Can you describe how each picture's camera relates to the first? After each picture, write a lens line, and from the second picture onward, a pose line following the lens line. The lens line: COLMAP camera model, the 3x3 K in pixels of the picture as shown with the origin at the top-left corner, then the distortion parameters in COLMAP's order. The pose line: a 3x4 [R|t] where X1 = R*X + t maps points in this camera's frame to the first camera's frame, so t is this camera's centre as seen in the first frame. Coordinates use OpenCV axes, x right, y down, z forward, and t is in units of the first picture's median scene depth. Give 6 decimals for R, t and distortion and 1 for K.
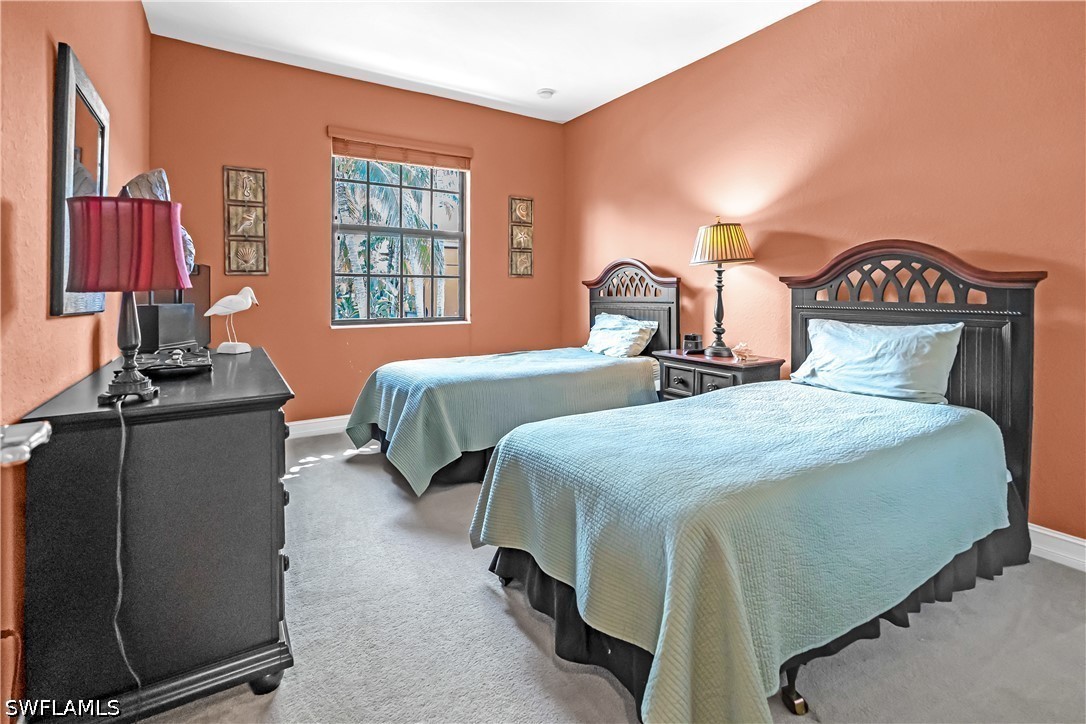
lens RADIAL K [[512.6, 0, 552.4], [0, 512.6, 306.2], [0, 0, 1]] dist [-0.004713, 0.000083]
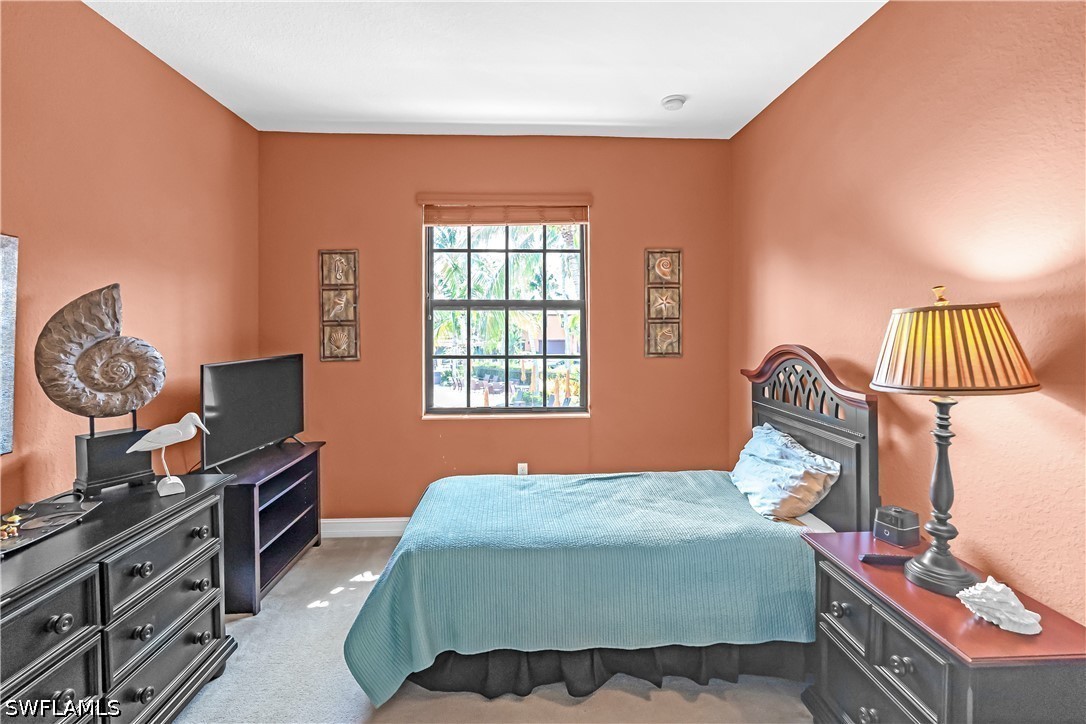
lens RADIAL K [[511.9, 0, 543.2], [0, 511.9, 333.2], [0, 0, 1]] dist [-0.003911, -0.000201]
pose [[0.861555, 0.006275, -0.507626, 0.209009], [-0.012501, 0.999883, -0.008857, -0.104075], [0.507511, 0.013977, 0.861532, 0.348579]]
